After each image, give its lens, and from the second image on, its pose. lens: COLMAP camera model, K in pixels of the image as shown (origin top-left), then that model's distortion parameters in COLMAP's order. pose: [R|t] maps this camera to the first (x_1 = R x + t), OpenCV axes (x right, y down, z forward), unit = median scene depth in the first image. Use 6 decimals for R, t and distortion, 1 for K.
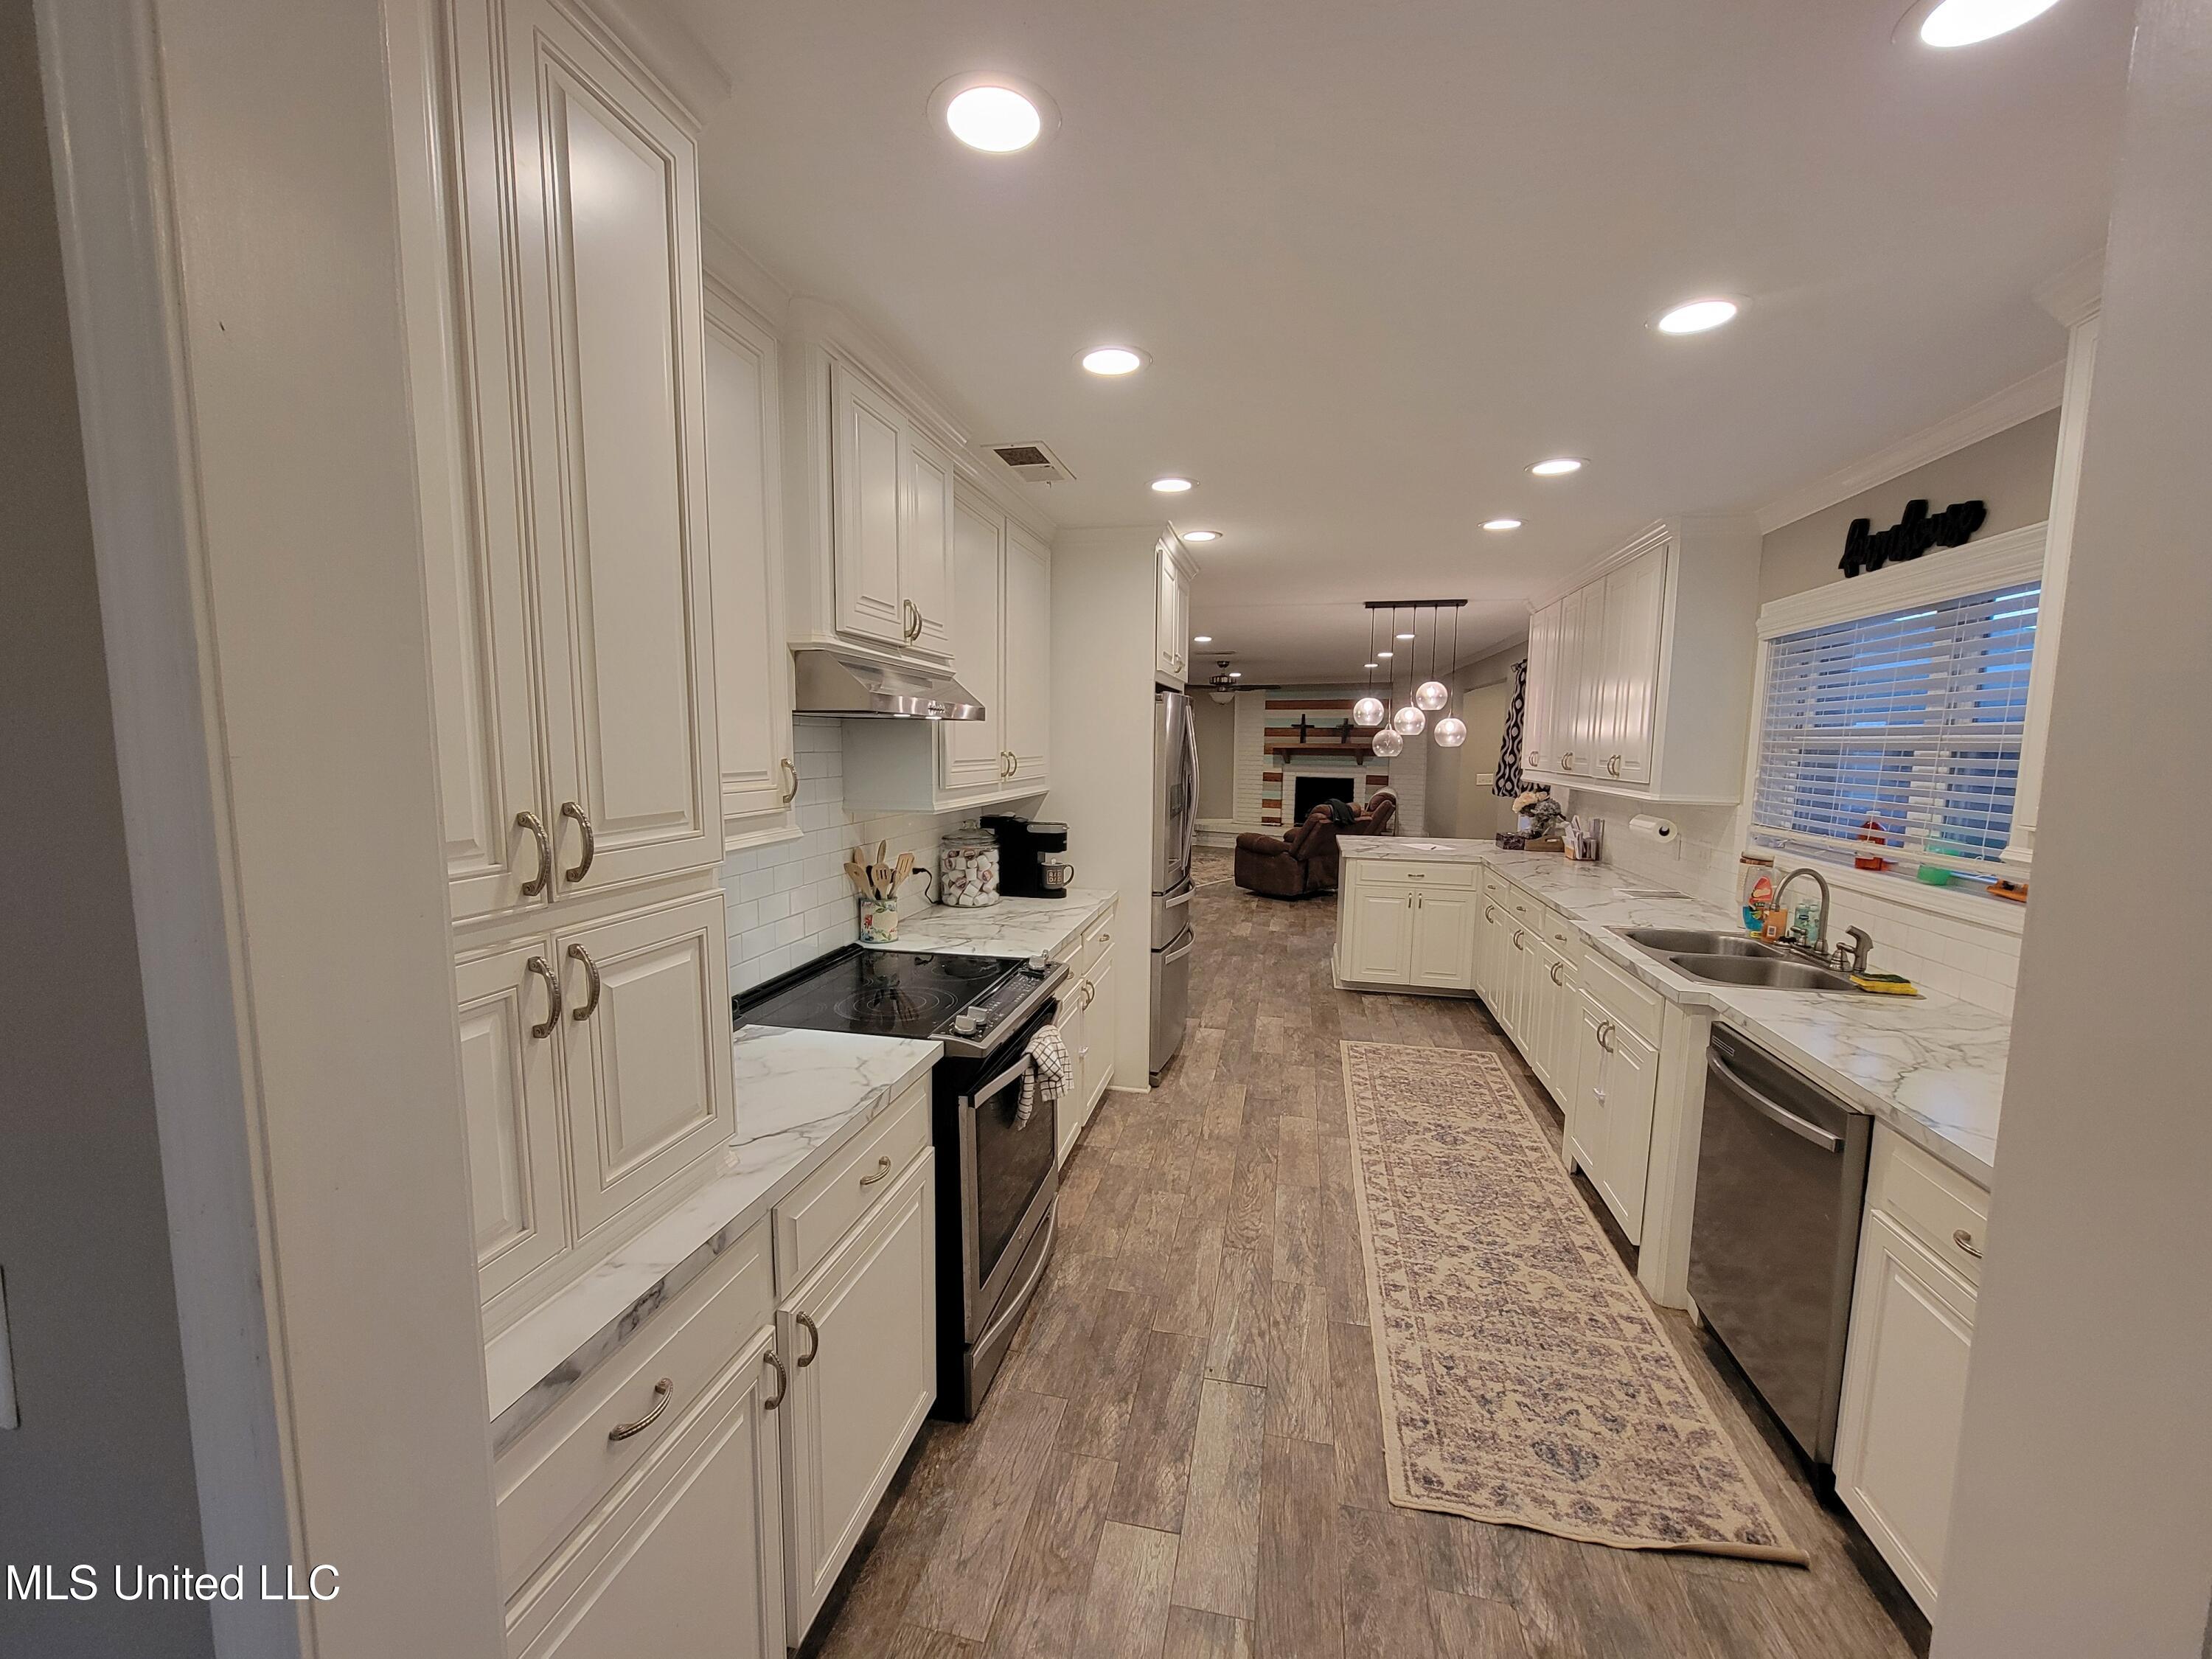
lens RADIAL K [[903.4, 0, 1099.8], [0, 903.4, 842.1], [0, 0, 1]] dist [-0.001688, 0.000068]
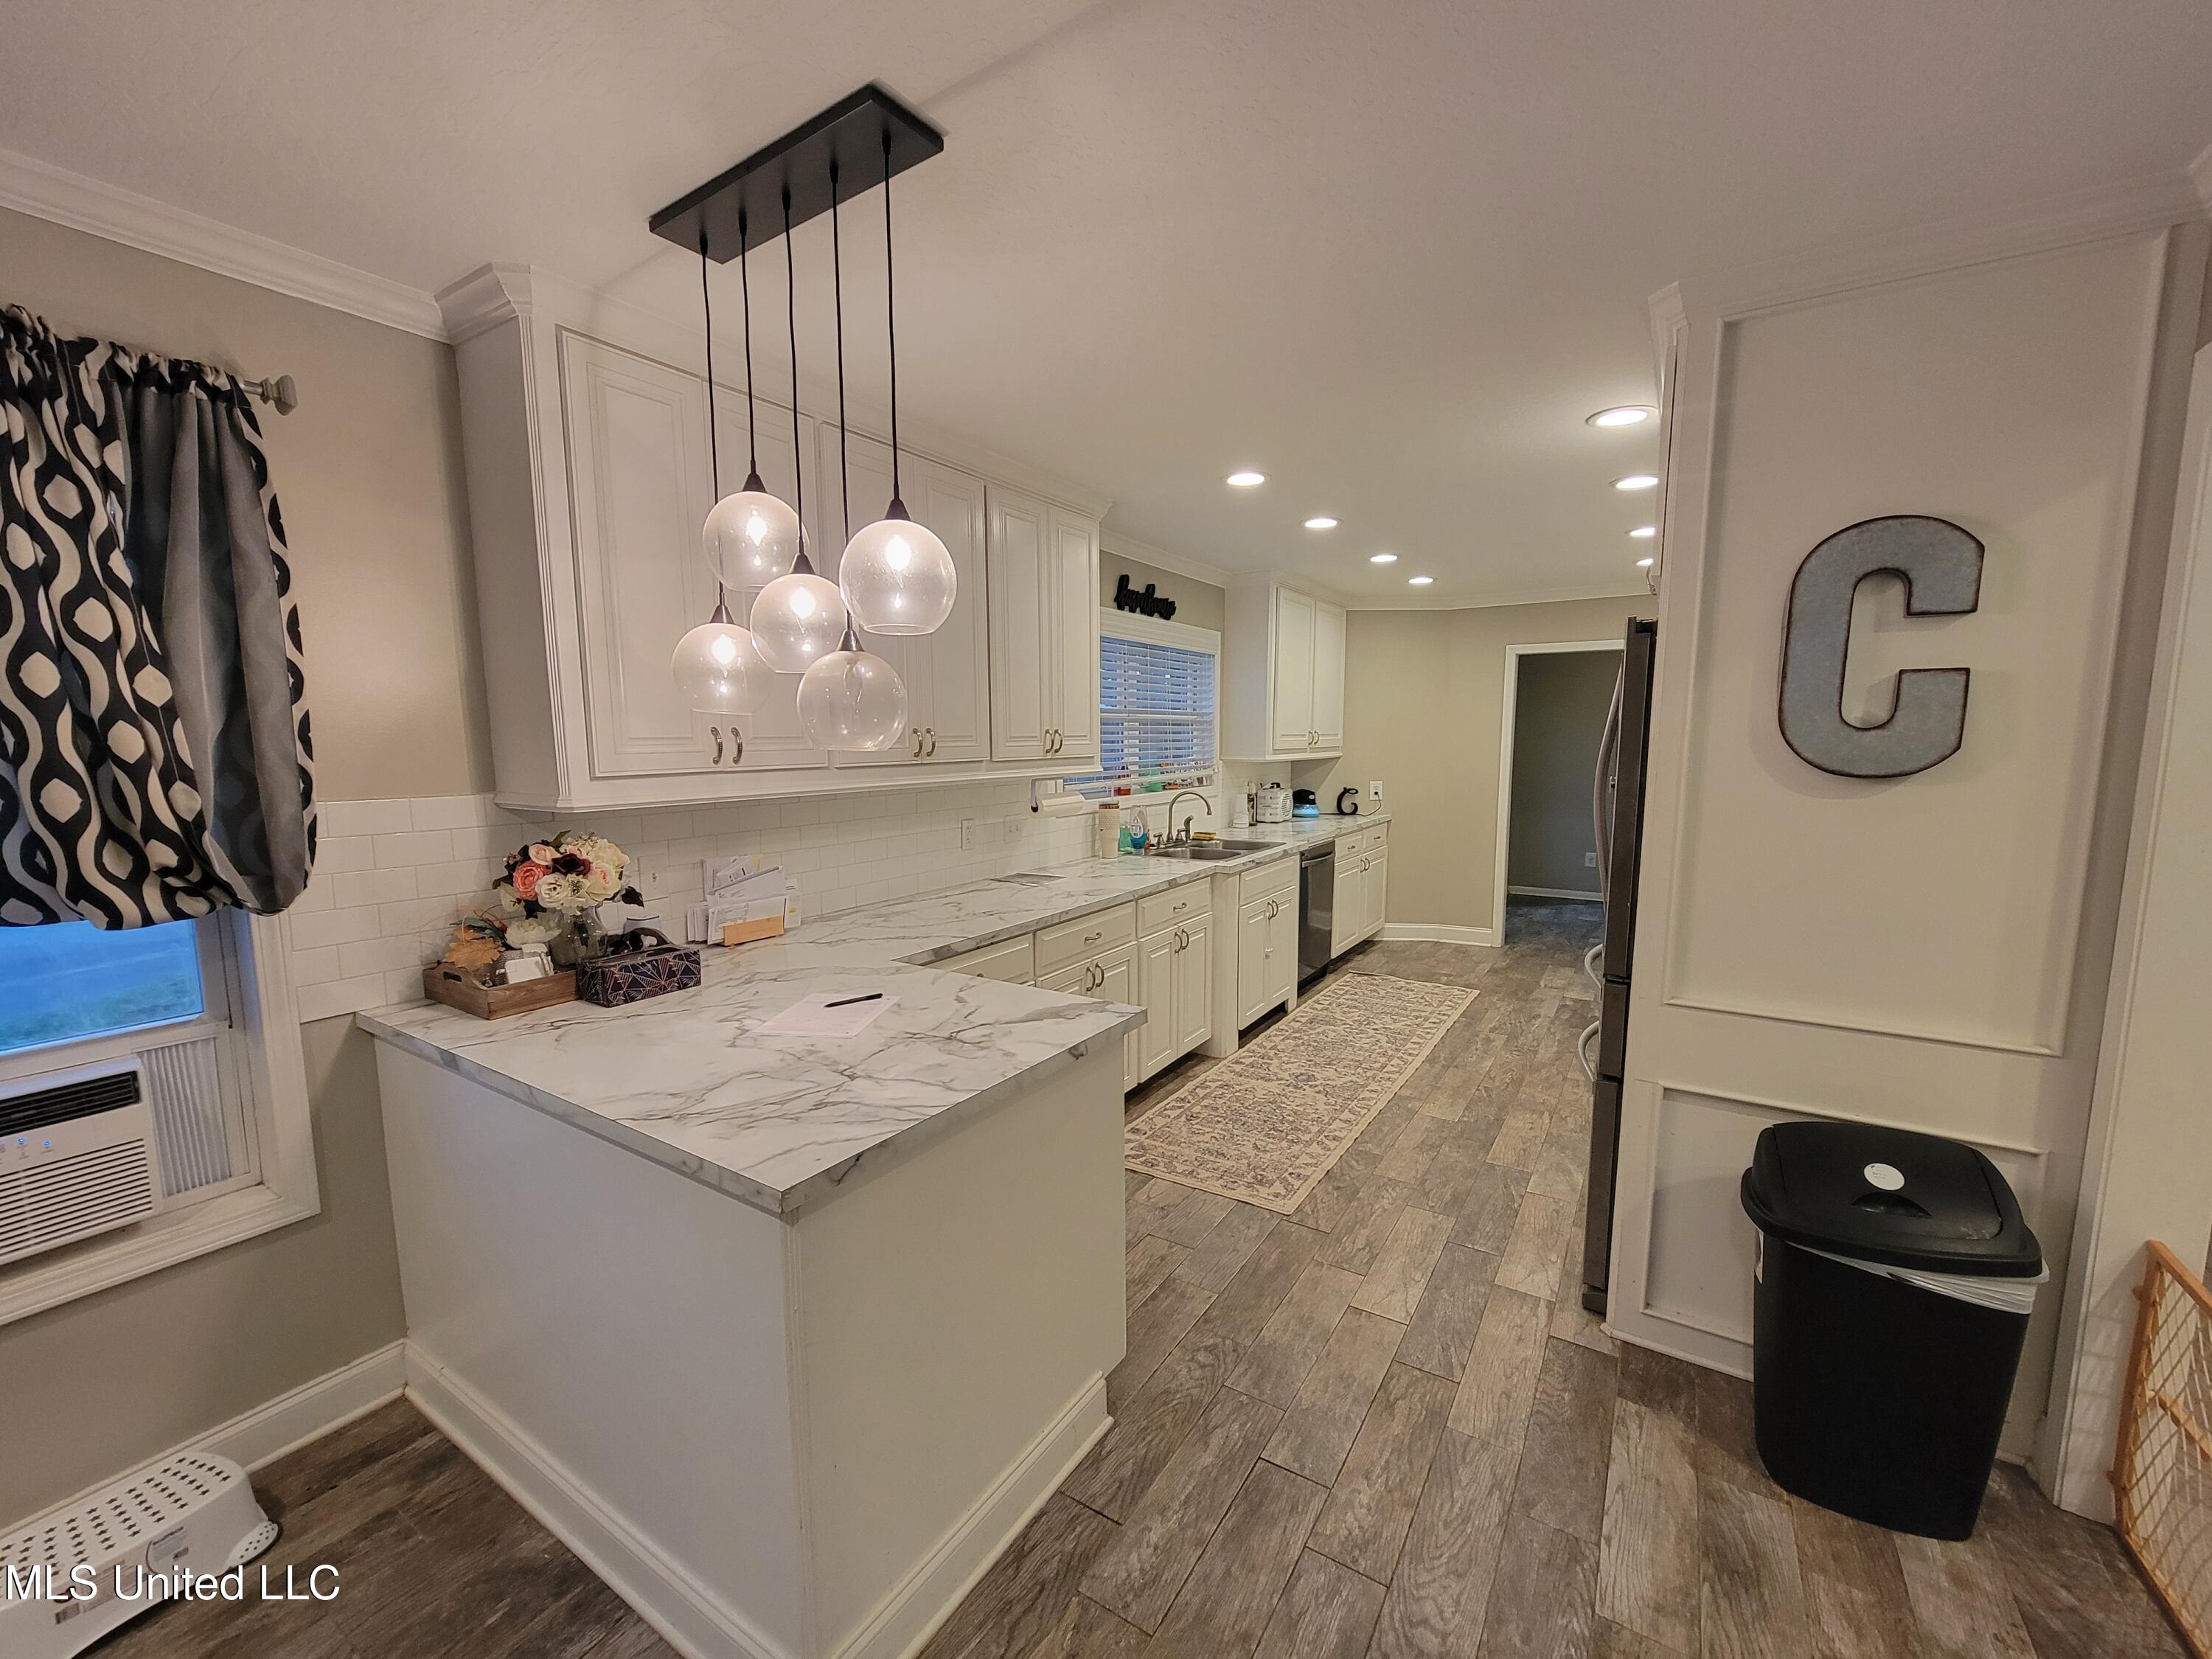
lens RADIAL K [[903.4, 0, 1099.8], [0, 903.4, 842.1], [0, 0, 1]] dist [-0.001688, 0.000068]
pose [[-0.936470, -0.049541, 0.347231, 0.265766], [0.032561, 0.973420, 0.226699, -0.222310], [-0.349233, 0.223603, -0.909966, 2.153373]]
